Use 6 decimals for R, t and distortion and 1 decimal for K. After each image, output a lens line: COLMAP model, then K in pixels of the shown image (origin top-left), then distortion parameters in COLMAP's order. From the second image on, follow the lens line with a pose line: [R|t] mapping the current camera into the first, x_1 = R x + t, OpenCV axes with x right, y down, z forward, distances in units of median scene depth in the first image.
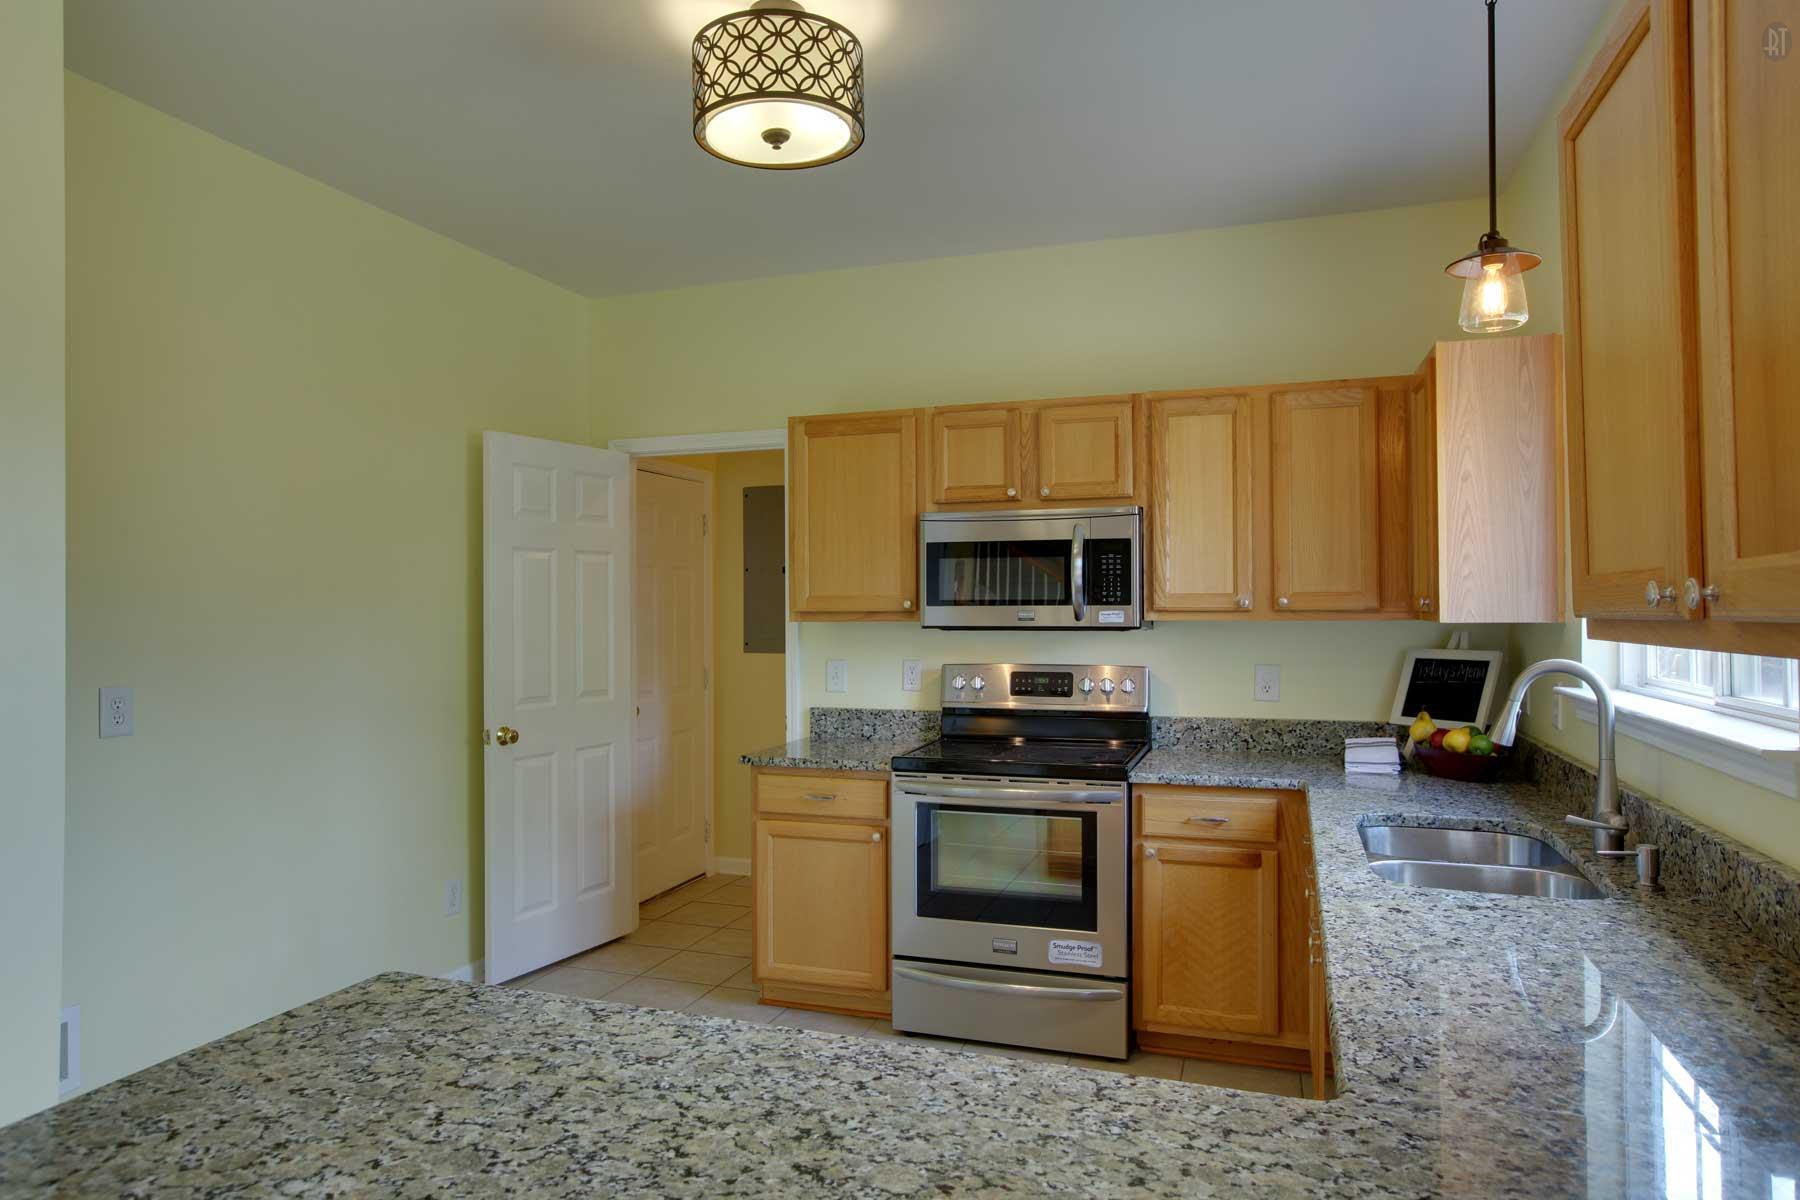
lens RADIAL K [[1126.0, 0, 905.8], [0, 1126.0, 601.8], [0, 0, 1]] dist [-0.022964, 0.003402]
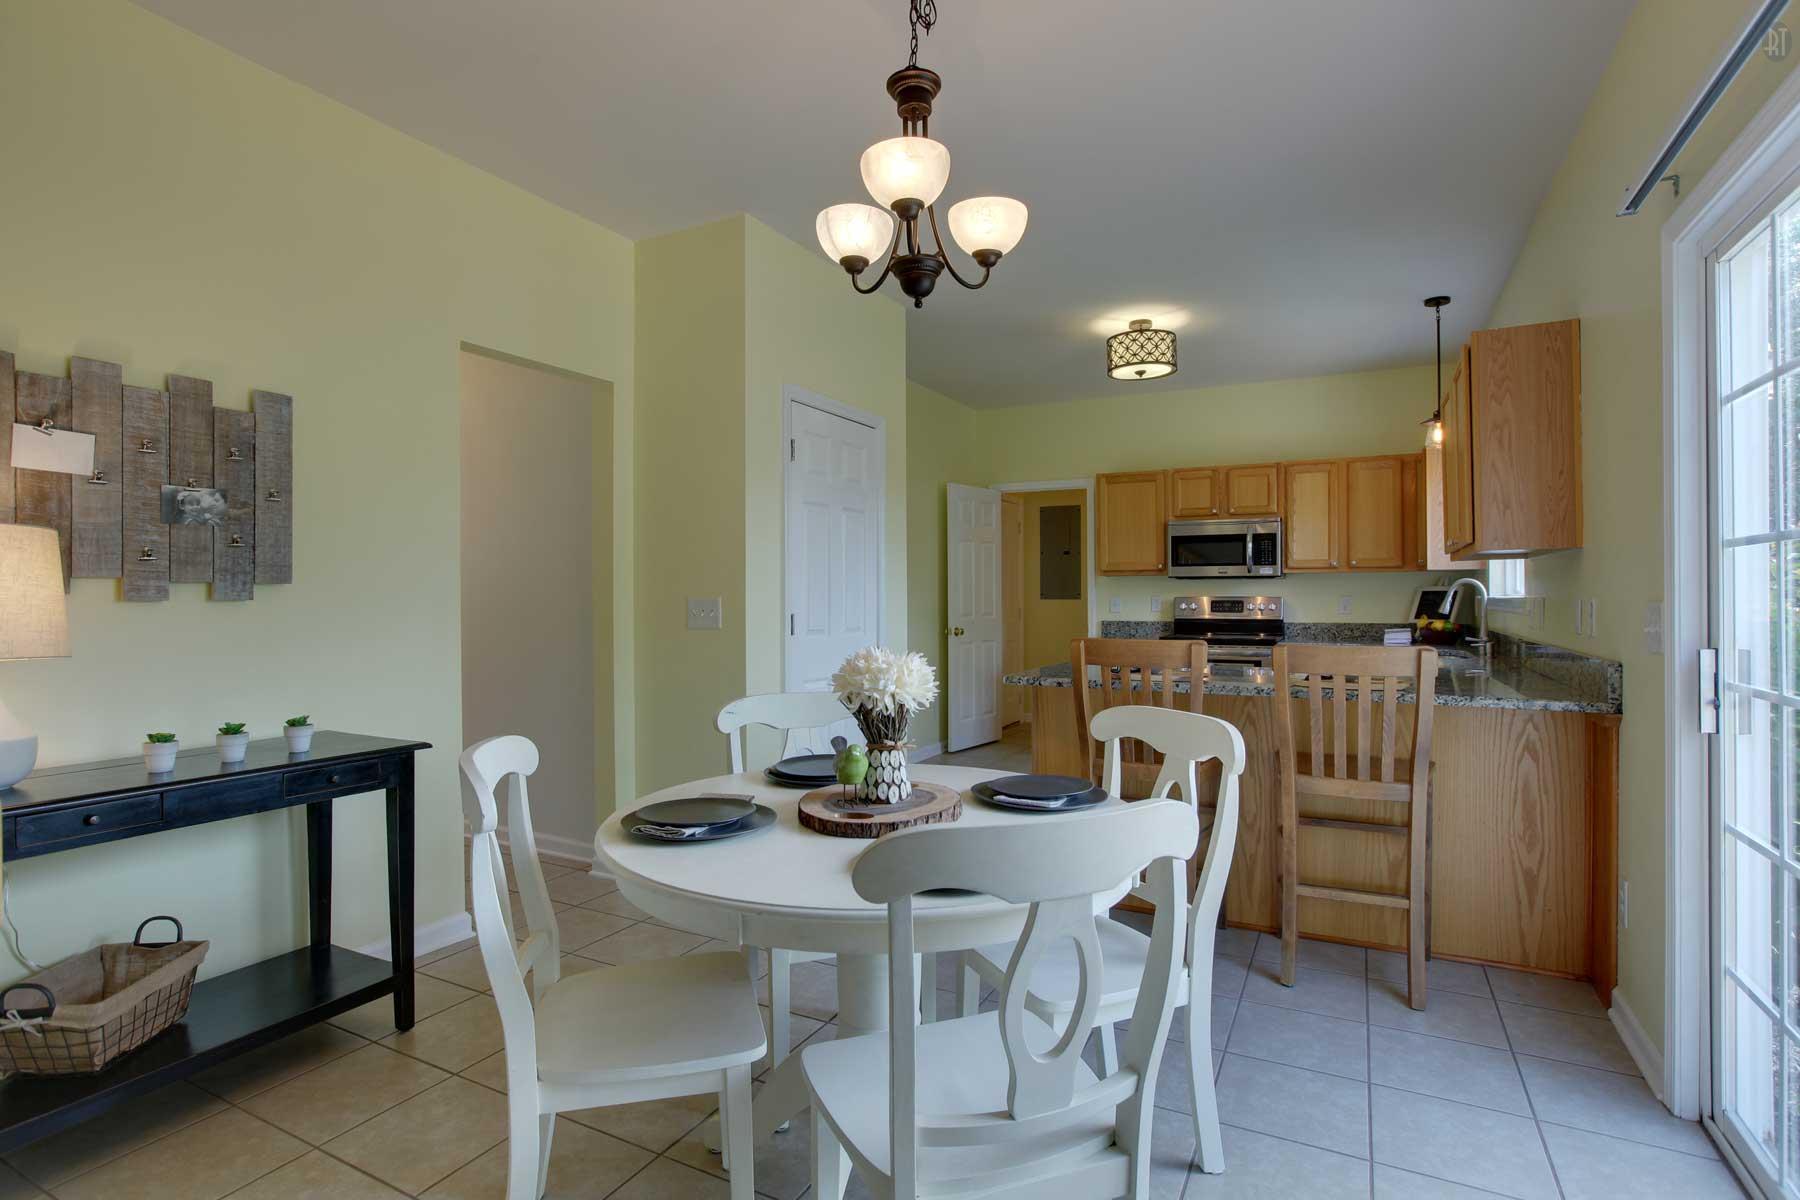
lens RADIAL K [[928.8, 0, 904.1], [0, 928.8, 596.7], [0, 0, 1]] dist [-0.023992, -0.000043]
pose [[0.990934, 0.001205, -0.134343, -0.246776], [-0.000419, 0.999983, 0.005878, 0.050685], [0.134348, -0.005769, 0.990917, -0.769751]]
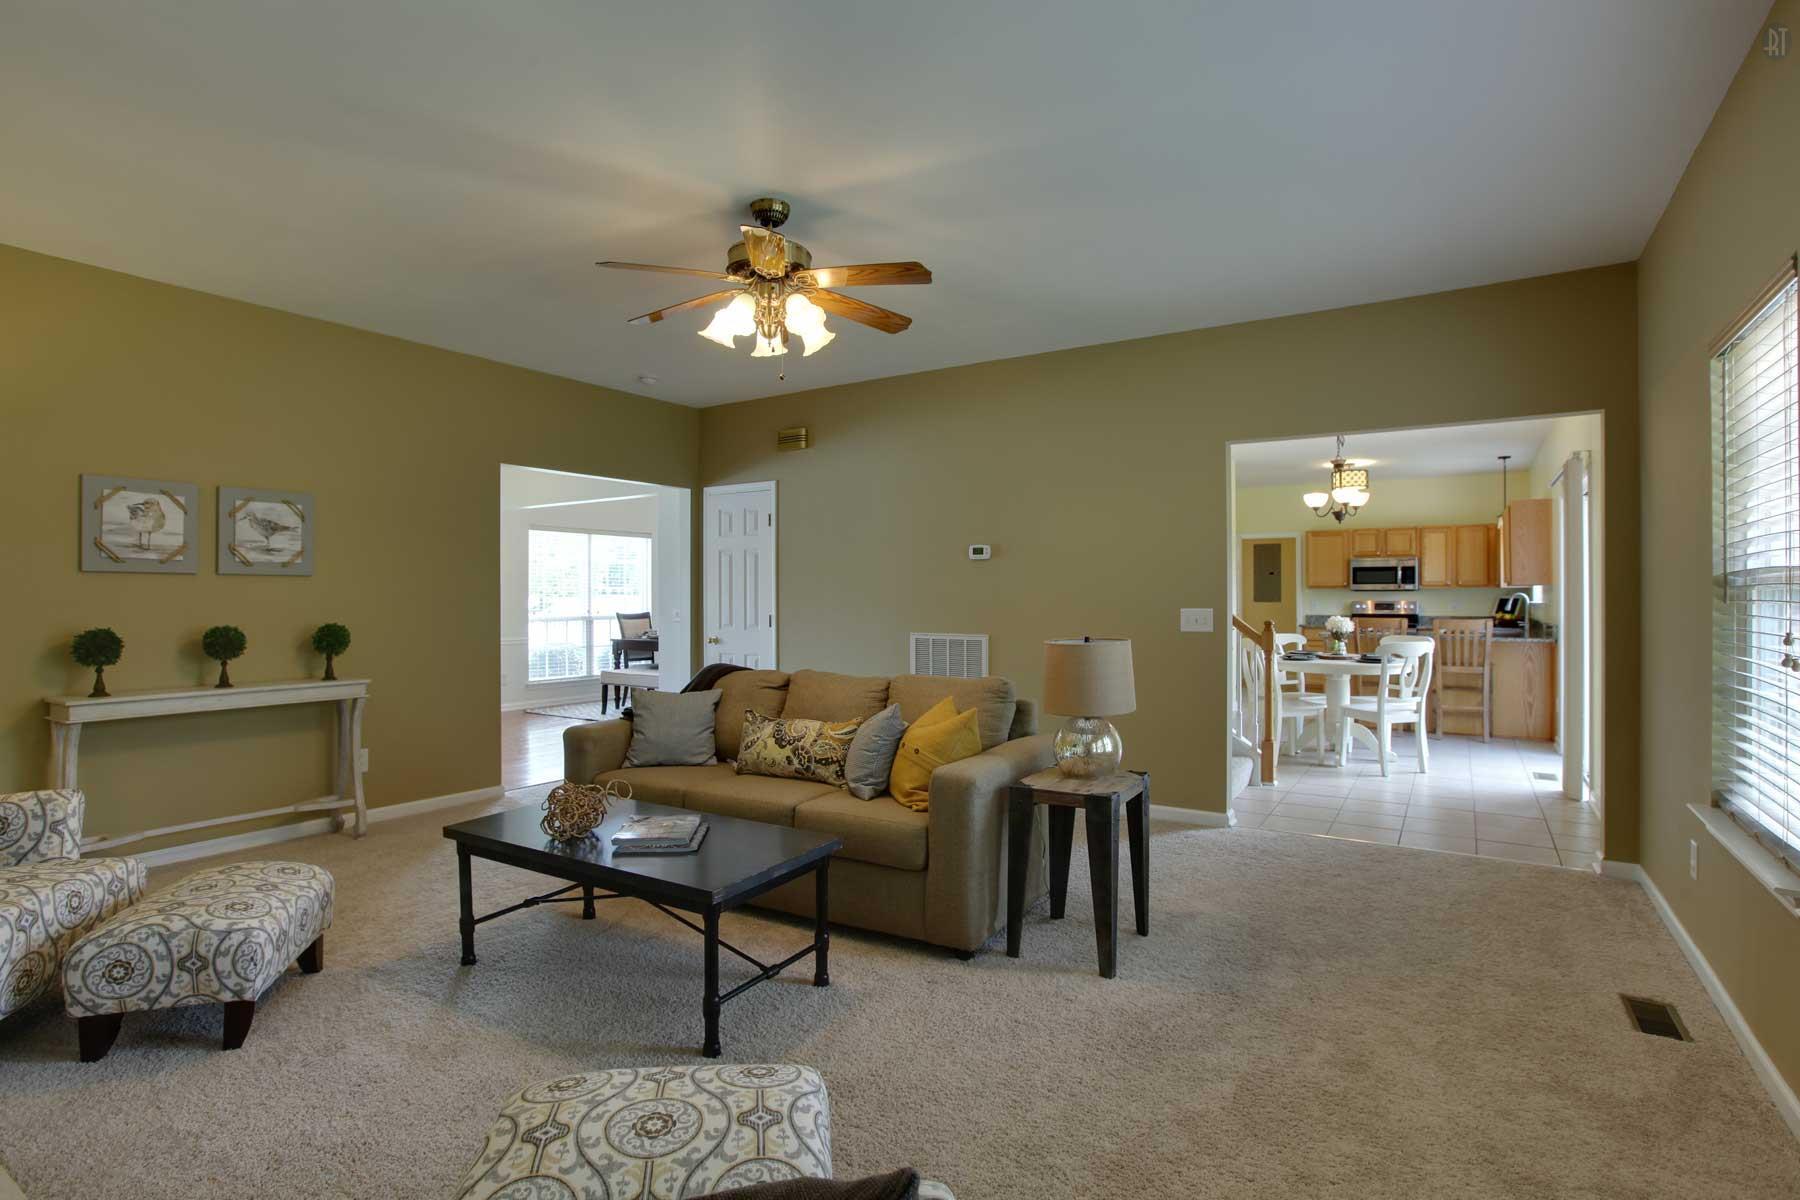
lens RADIAL K [[962.3, 0, 898.2], [0, 962.3, 601.1], [0, 0, 1]] dist [-0.008016, 0.000176]
pose [[0.979038, 0.001951, -0.203670, -0.820089], [0.000311, 0.999939, 0.011077, 0.024072], [0.203680, -0.010908, 0.978977, -2.439252]]
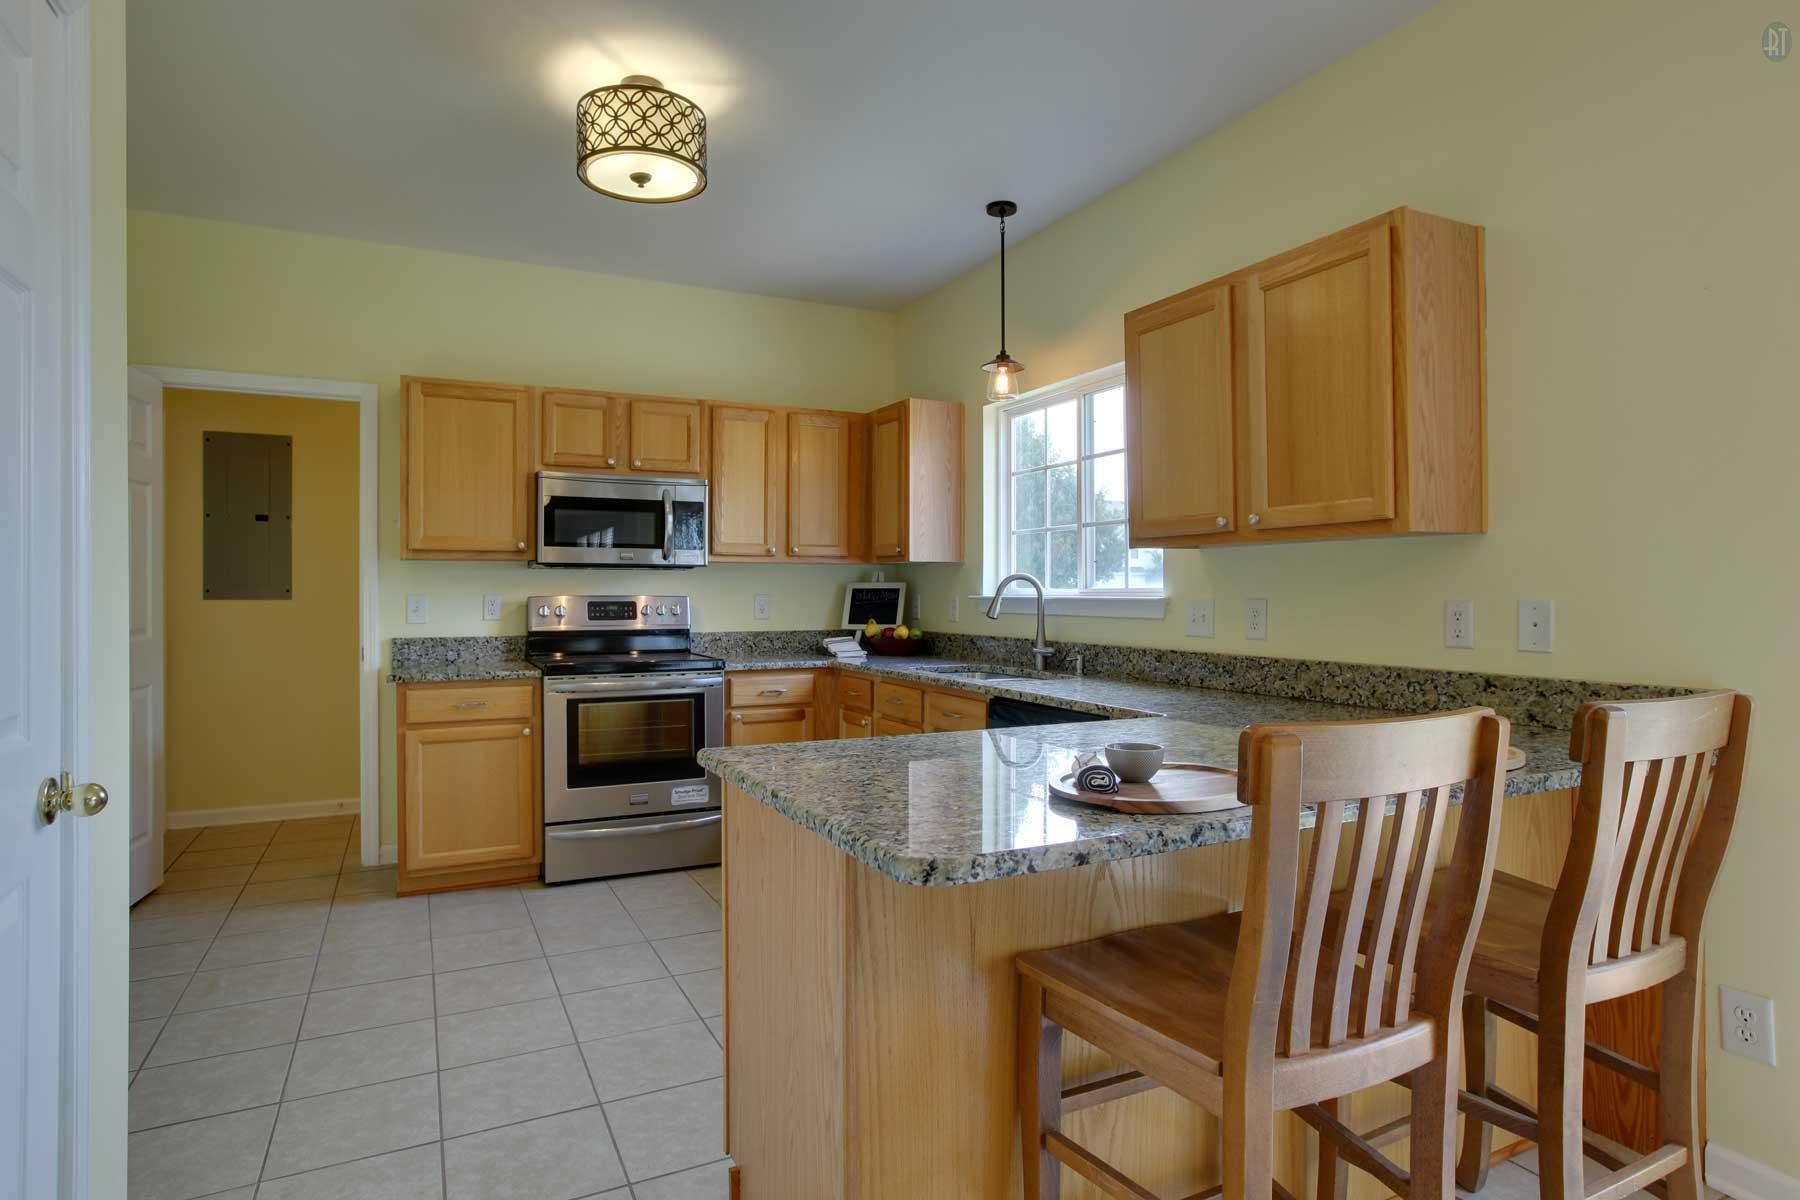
lens RADIAL K [[962.3, 0, 901.5], [0, 962.3, 591.8], [0, 0, 1]] dist [-0.008016, 0.000176]
pose [[0.705090, 0.002206, 0.709115, -0.473999], [-0.006222, 0.999976, 0.003077, 0.049782], [-0.709091, -0.006582, 0.705086, -0.027678]]
